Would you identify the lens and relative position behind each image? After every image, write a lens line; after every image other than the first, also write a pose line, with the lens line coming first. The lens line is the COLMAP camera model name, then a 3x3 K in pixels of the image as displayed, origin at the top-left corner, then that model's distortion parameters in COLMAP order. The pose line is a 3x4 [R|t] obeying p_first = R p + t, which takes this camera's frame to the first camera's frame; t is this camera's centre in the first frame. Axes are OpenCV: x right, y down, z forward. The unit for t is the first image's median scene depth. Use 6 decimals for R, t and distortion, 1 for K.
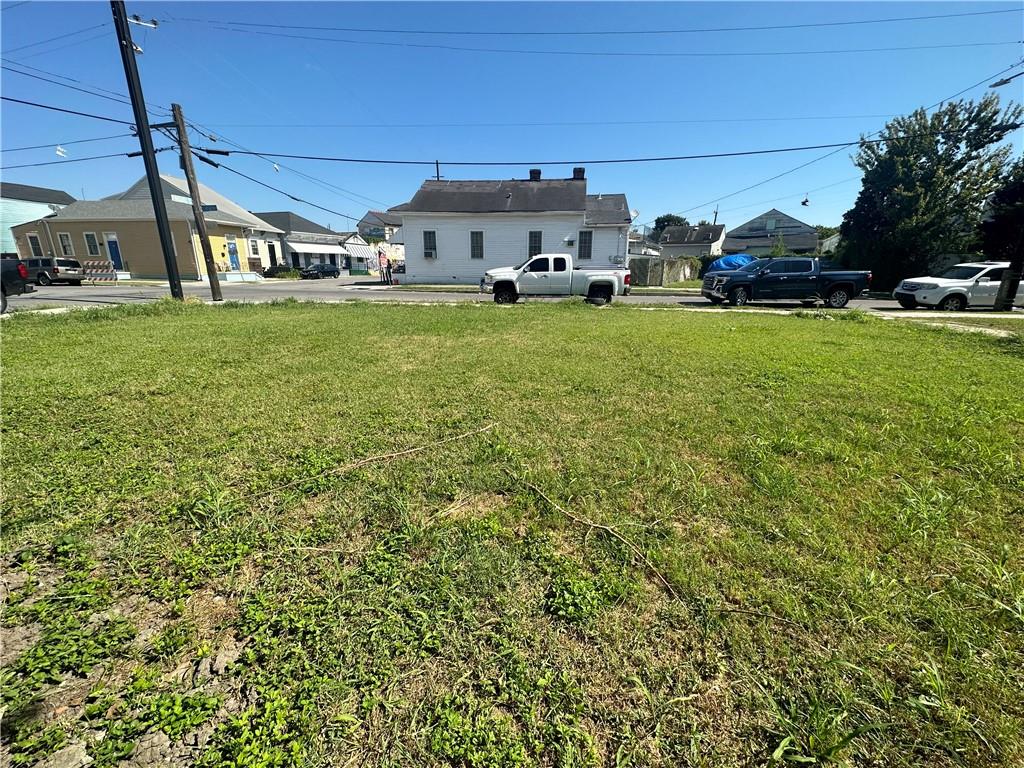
lens RADIAL K [[408.9, 0, 508.5], [0, 408.9, 381.8], [0, 0, 1]] dist [0.001295, -0.000181]
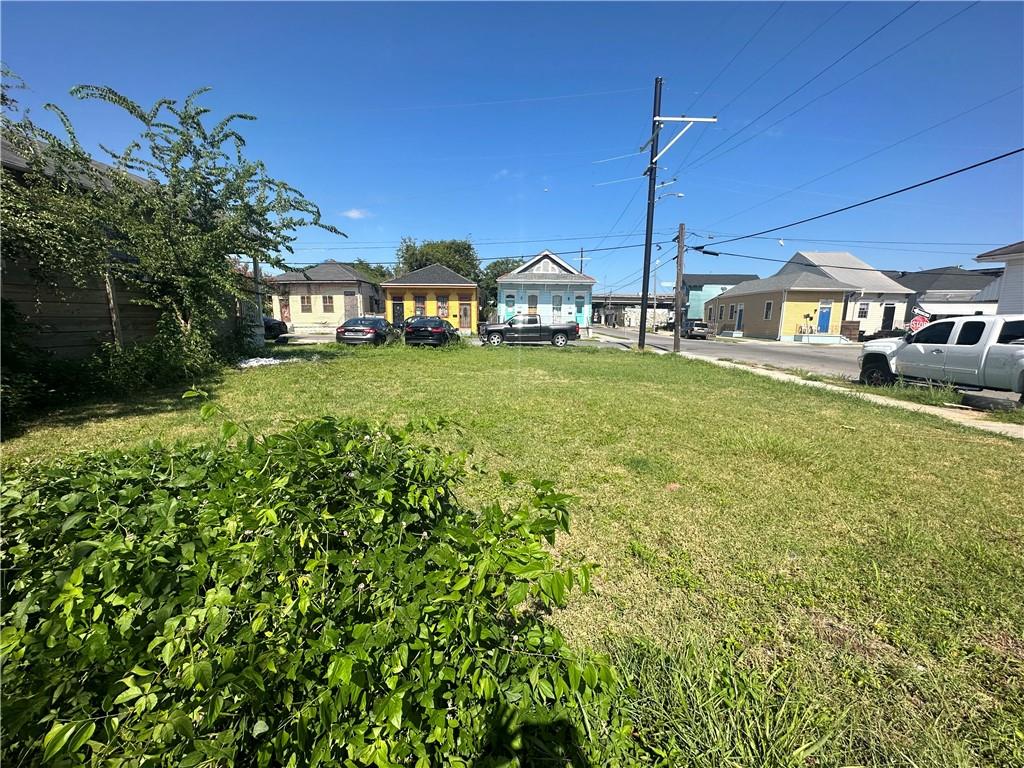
lens RADIAL K [[408.9, 0, 511.4], [0, 408.9, 382.0], [0, 0, 1]] dist [0.001295, -0.000181]
pose [[0.092772, 0.145124, -0.985054, 0.348243], [-0.286511, 0.951369, 0.113178, -0.056088], [0.953575, 0.271729, 0.129840, 0.181386]]
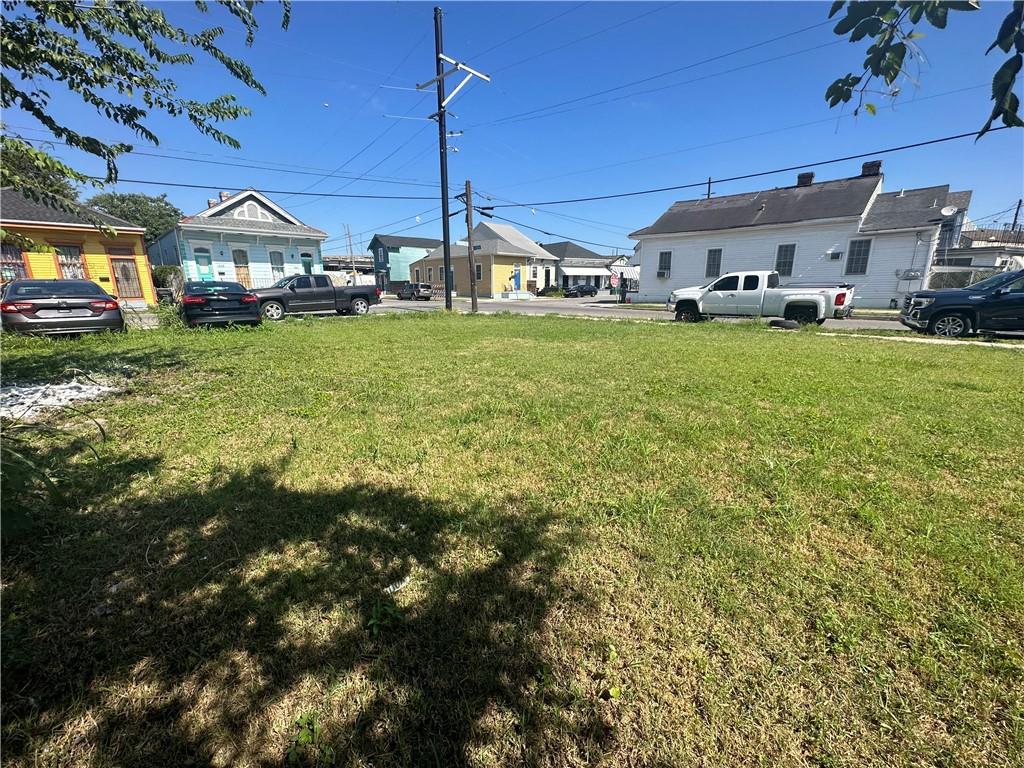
lens RADIAL K [[408.9, 0, 510.4], [0, 408.9, 383.6], [0, 0, 1]] dist [0.001295, -0.000181]
pose [[0.788452, 0.133438, -0.600448, 0.153235], [-0.158101, 0.987352, 0.011817, 0.006273], [0.594430, 0.085615, 0.799577, -0.020215]]
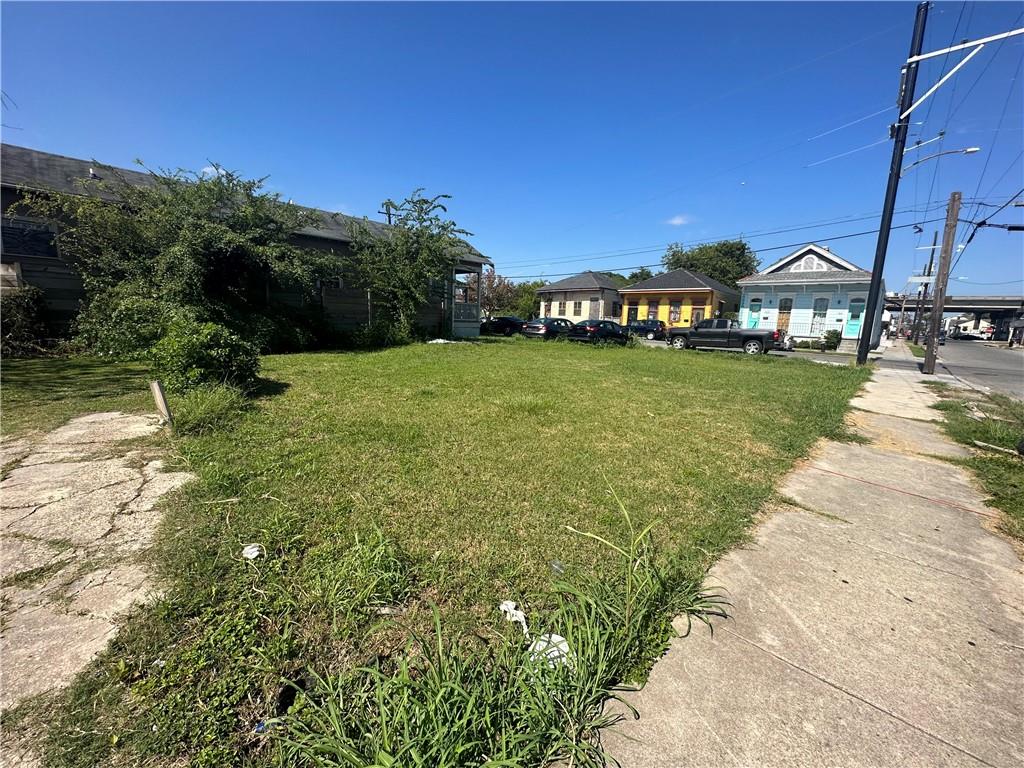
lens RADIAL K [[408.9, 0, 513.0], [0, 408.9, 385.0], [0, 0, 1]] dist [0.001295, -0.000181]
pose [[-0.587177, 0.101570, -0.803061, 0.381565], [-0.263589, 0.914030, 0.308335, -0.122655], [0.765339, 0.392725, -0.509924, 0.429070]]
